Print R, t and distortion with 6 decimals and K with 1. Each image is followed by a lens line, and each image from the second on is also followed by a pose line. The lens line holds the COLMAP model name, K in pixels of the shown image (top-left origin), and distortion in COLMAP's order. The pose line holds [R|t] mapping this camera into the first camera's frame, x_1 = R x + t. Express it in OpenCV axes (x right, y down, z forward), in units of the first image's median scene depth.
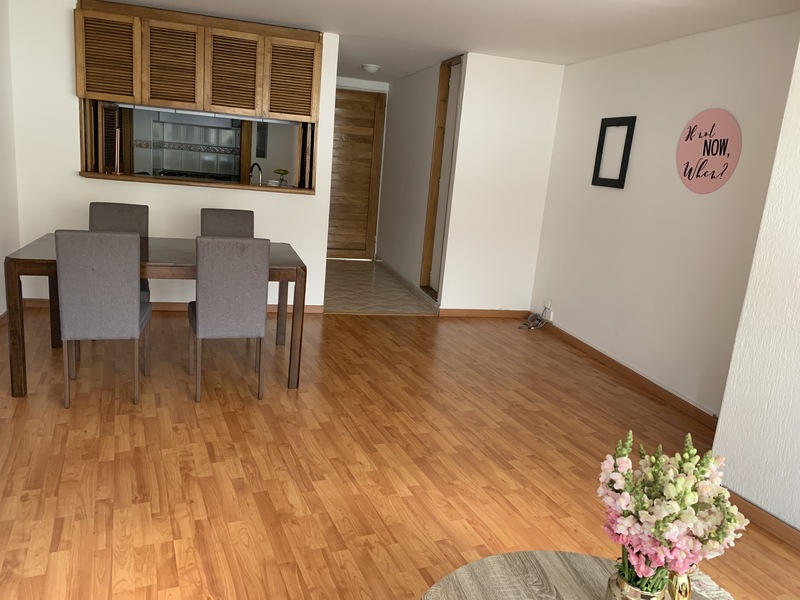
lens RADIAL K [[617.8, 0, 398.6], [0, 617.8, 294.8], [0, 0, 1]] dist [0.051983, -0.068301]
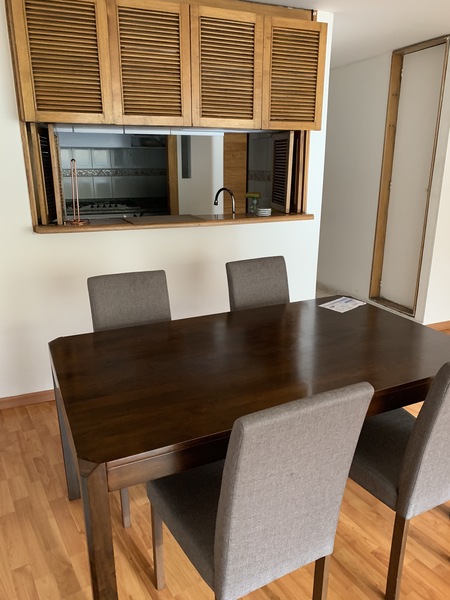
lens RADIAL K [[463.4, 0, 225.1], [0, 463.4, 303.4], [0, 0, 1]] dist [0.051983, -0.068301]
pose [[0.982981, -0.130458, 0.129337, -0.374159], [0.118670, 0.988375, 0.095034, -0.135455], [-0.140232, -0.078068, 0.987036, 0.428767]]
